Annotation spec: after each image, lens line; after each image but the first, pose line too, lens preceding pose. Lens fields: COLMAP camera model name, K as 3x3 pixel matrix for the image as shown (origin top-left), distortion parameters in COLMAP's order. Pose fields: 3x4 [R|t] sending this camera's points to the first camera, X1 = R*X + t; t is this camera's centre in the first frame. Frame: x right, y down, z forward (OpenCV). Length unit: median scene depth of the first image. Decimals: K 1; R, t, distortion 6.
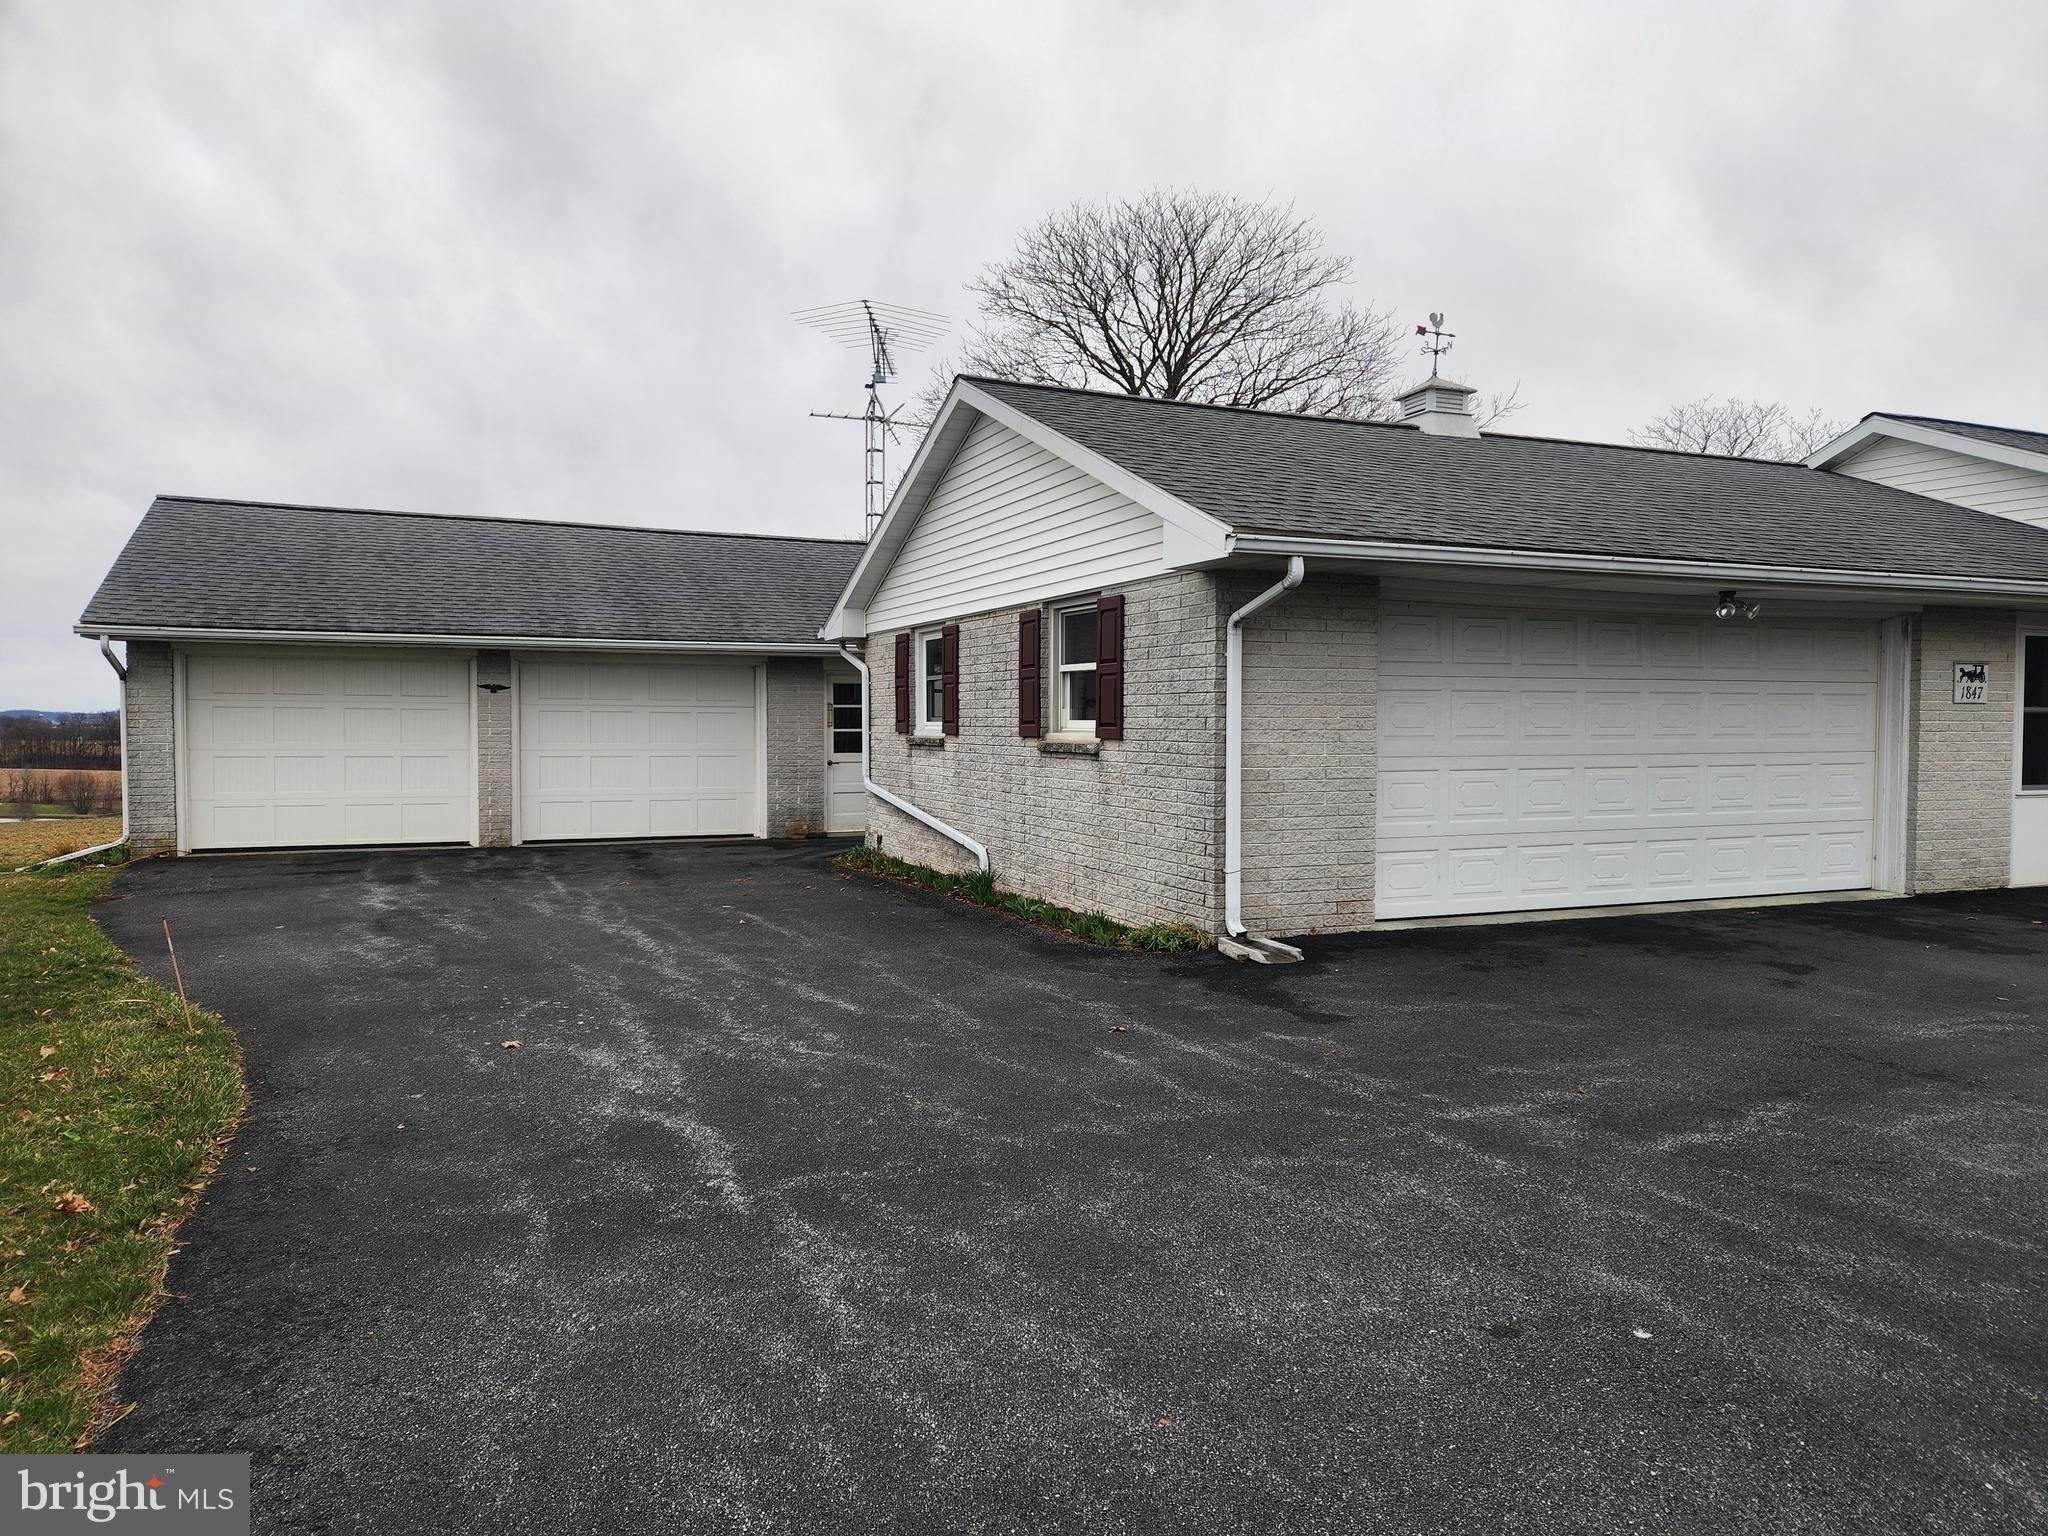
lens RADIAL K [[1365.2, 0, 1032.5], [0, 1365.2, 764.6], [0, 0, 1]] dist [0.072241, -0.063732]
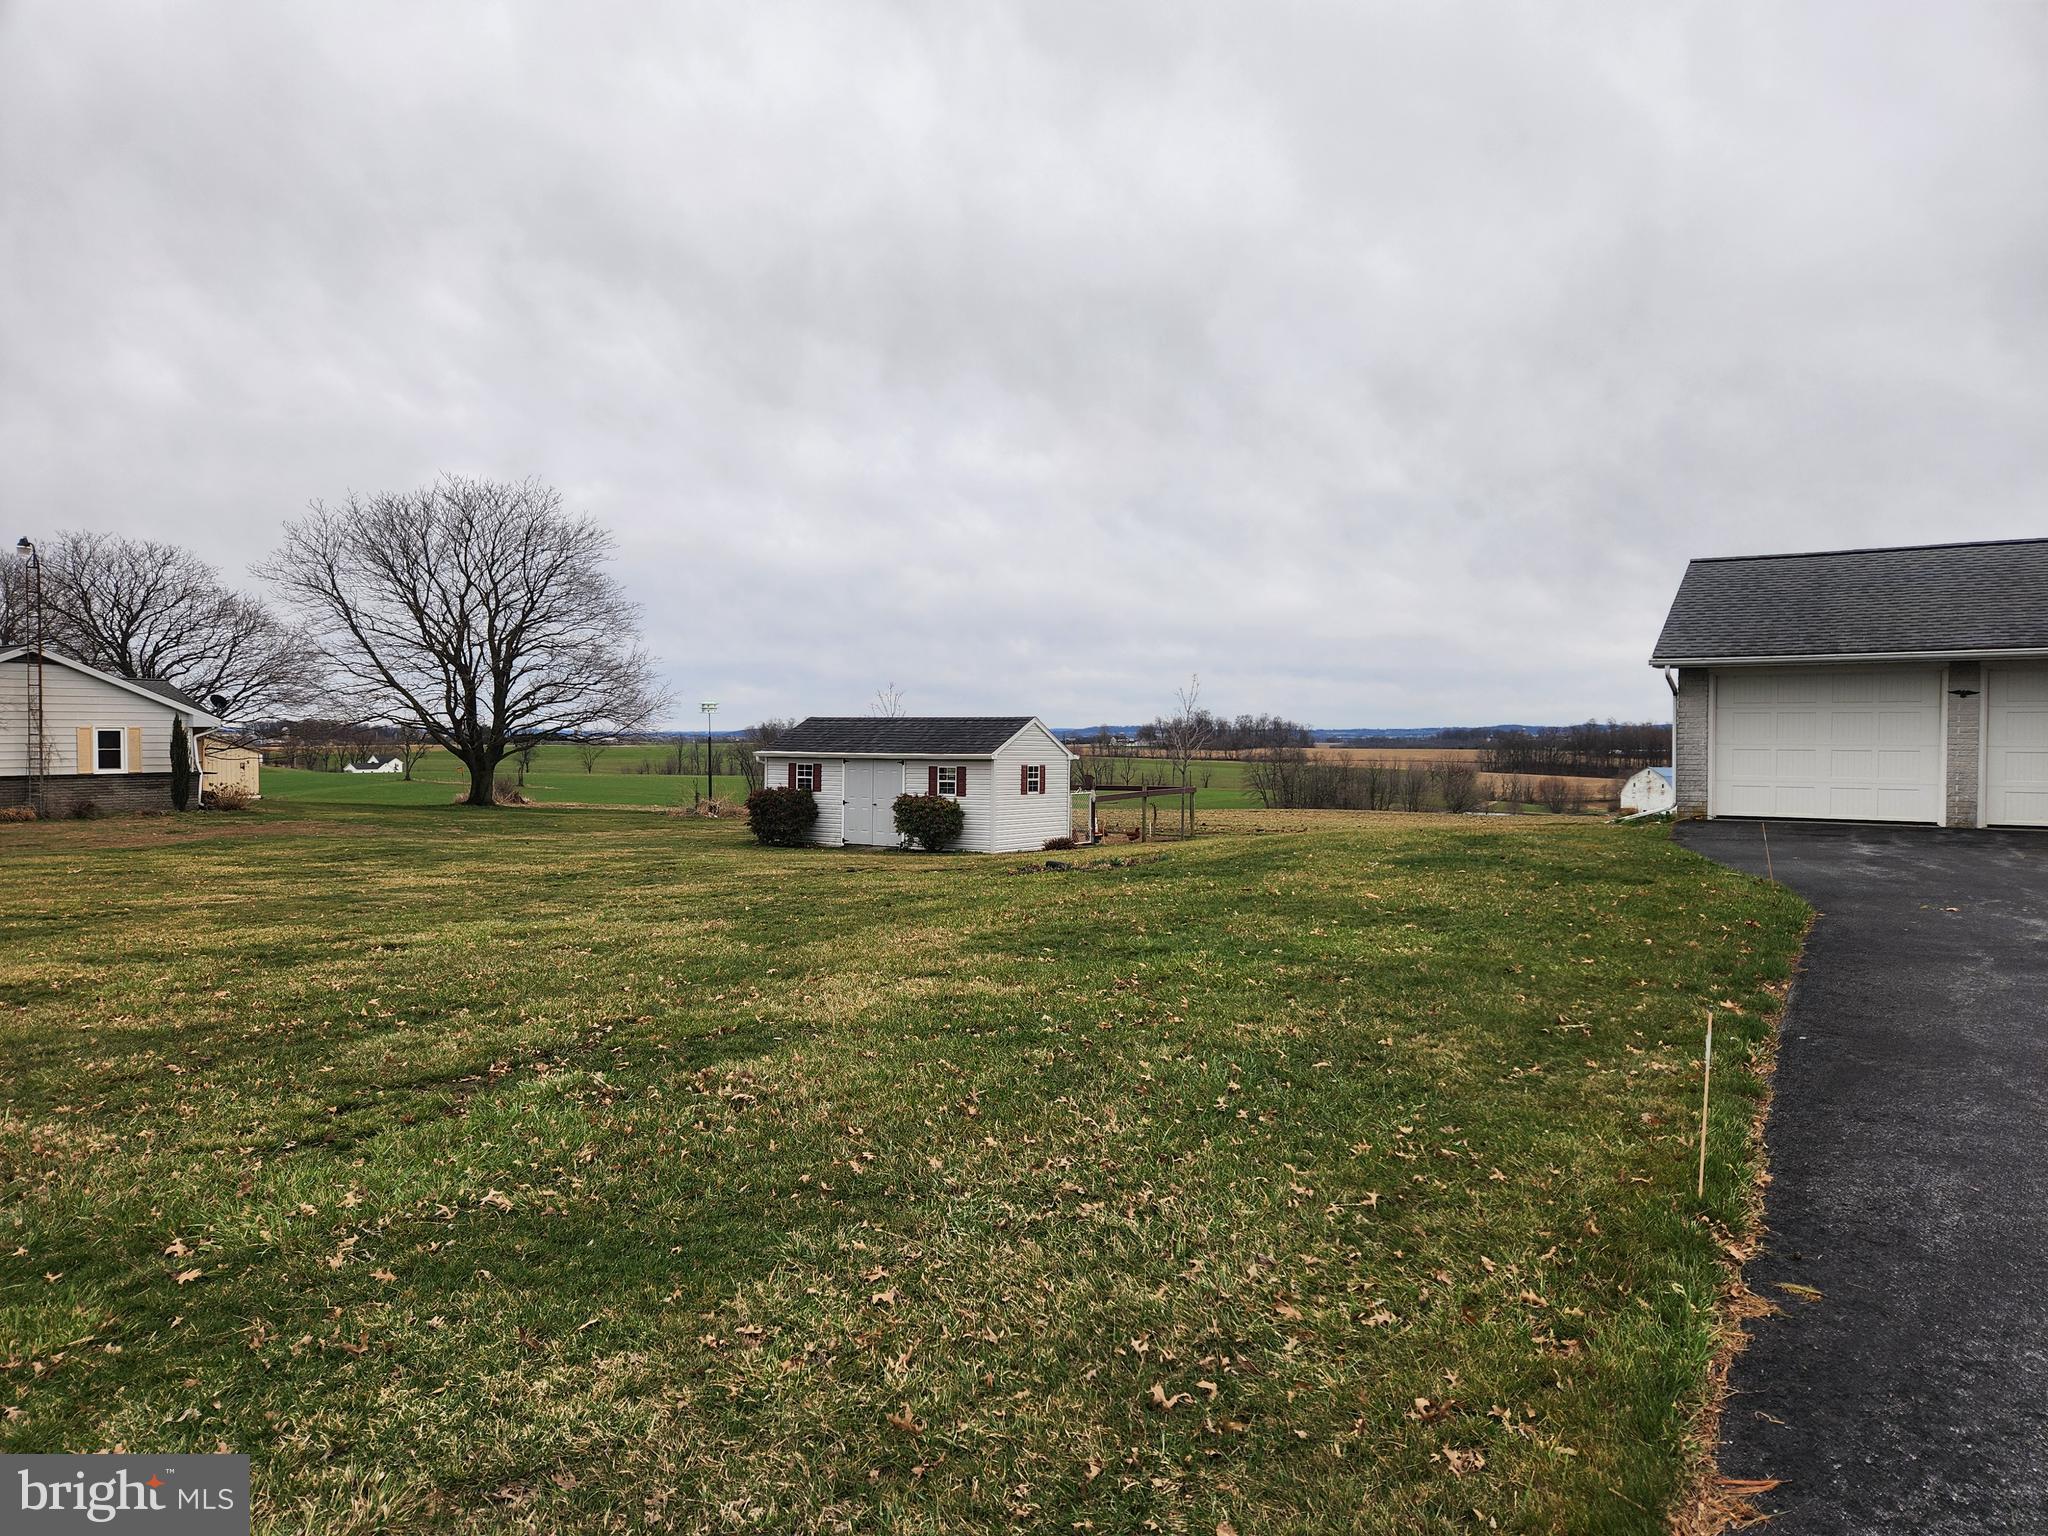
lens RADIAL K [[1365.2, 0, 1038.0], [0, 1365.2, 768.2], [0, 0, 1]] dist [0.072241, -0.063732]
pose [[0.575960, 0.018596, -0.817266, 0.140763], [-0.023453, 0.999706, 0.006220, 0.021401], [0.817141, 0.015585, 0.576227, -0.366288]]
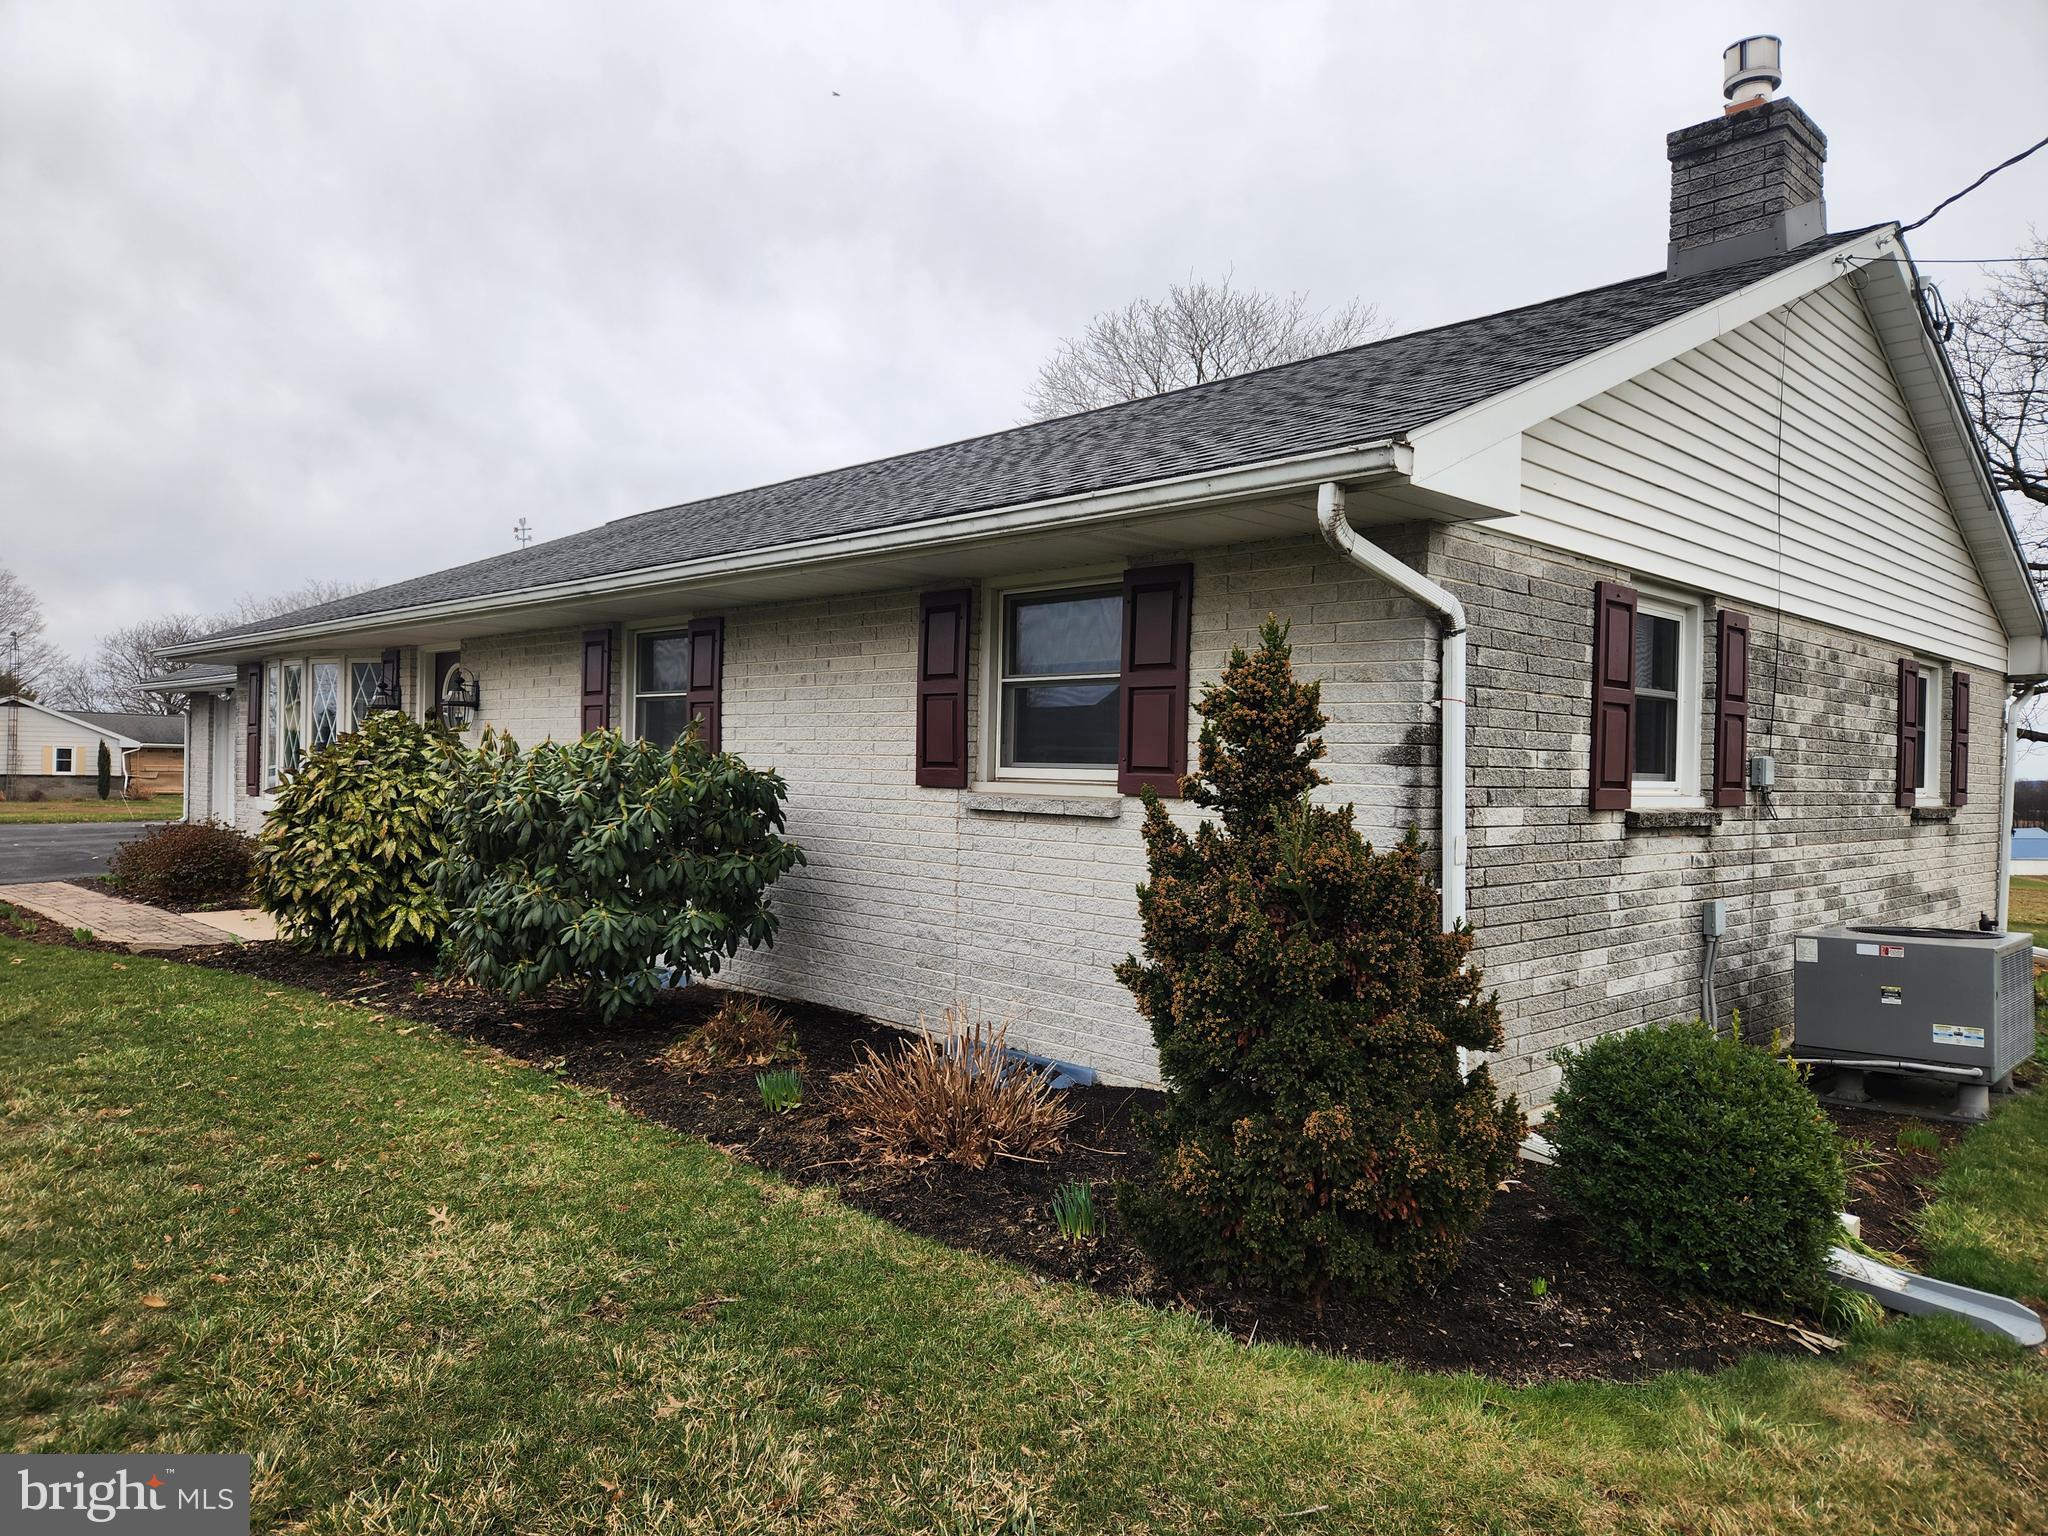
lens RADIAL K [[1365.2, 0, 1035.5], [0, 1365.2, 776.0], [0, 0, 1]] dist [0.072241, -0.063732]
pose [[0.361349, 0.011168, -0.932364, 1.944537], [-0.048425, 0.998804, -0.006804, -0.020164], [0.931172, 0.047608, 0.361457, 0.896078]]
